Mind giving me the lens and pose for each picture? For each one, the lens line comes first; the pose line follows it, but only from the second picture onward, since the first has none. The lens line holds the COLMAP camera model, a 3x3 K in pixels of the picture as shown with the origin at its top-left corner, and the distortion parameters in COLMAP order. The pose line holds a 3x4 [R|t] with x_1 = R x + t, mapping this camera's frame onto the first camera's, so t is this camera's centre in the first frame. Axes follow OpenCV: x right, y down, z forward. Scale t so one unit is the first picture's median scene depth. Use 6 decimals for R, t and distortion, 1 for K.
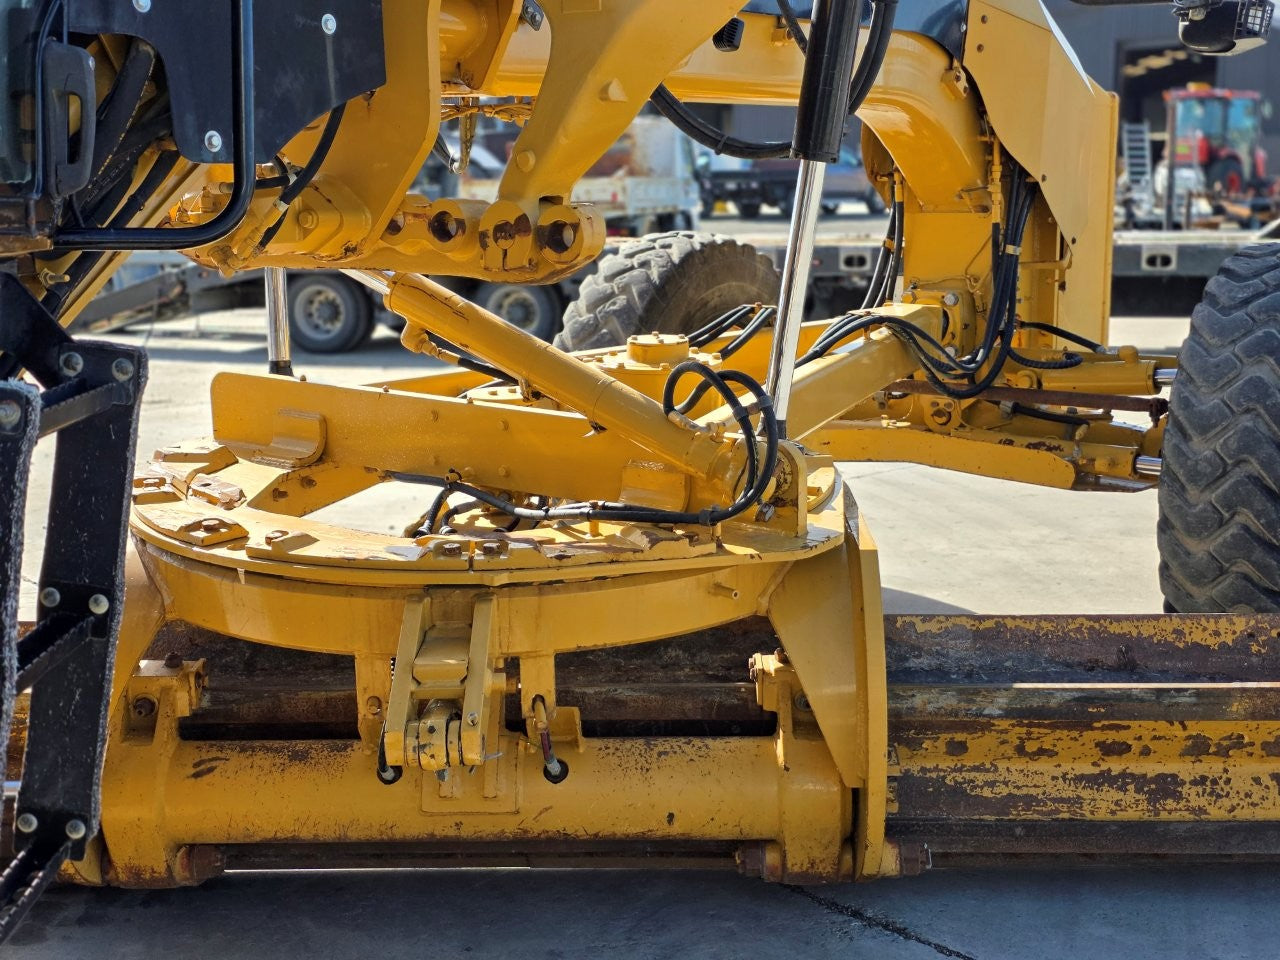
lens RADIAL K [[2558.3, 0, 640.0], [0, 2558.3, 480.0], [0, 0, 1]] dist [-0.017848, -0.271248]
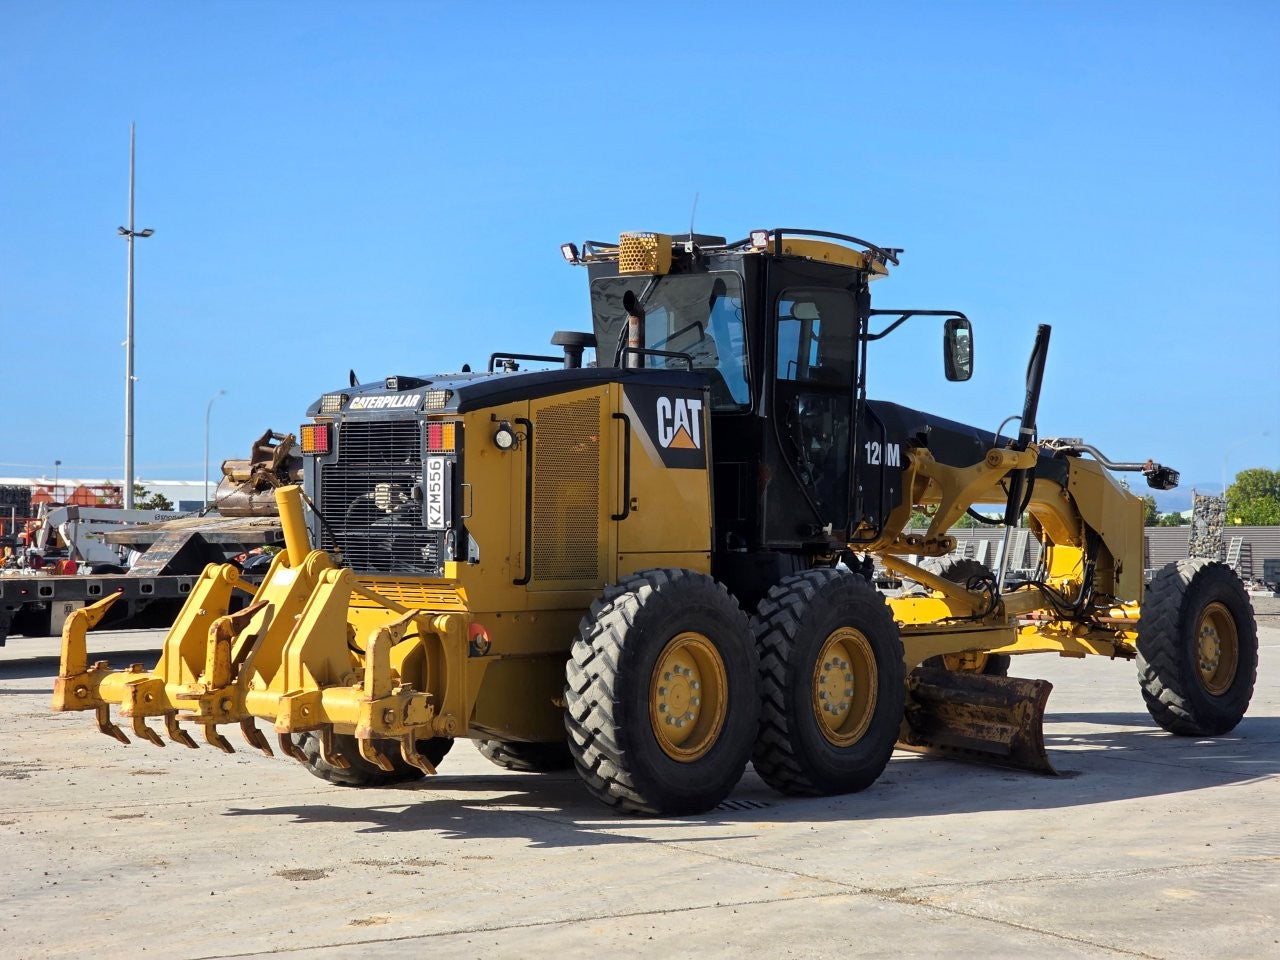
lens RADIAL K [[2558.3, 0, 640.0], [0, 2558.3, 480.0], [0, 0, 1]] dist [-0.017848, -0.271248]
pose [[0.996756, 0.030568, -0.074453, -0.188868], [-0.040295, 0.990313, -0.132875, 0.316930], [0.069670, 0.135444, 0.988333, -2.666910]]
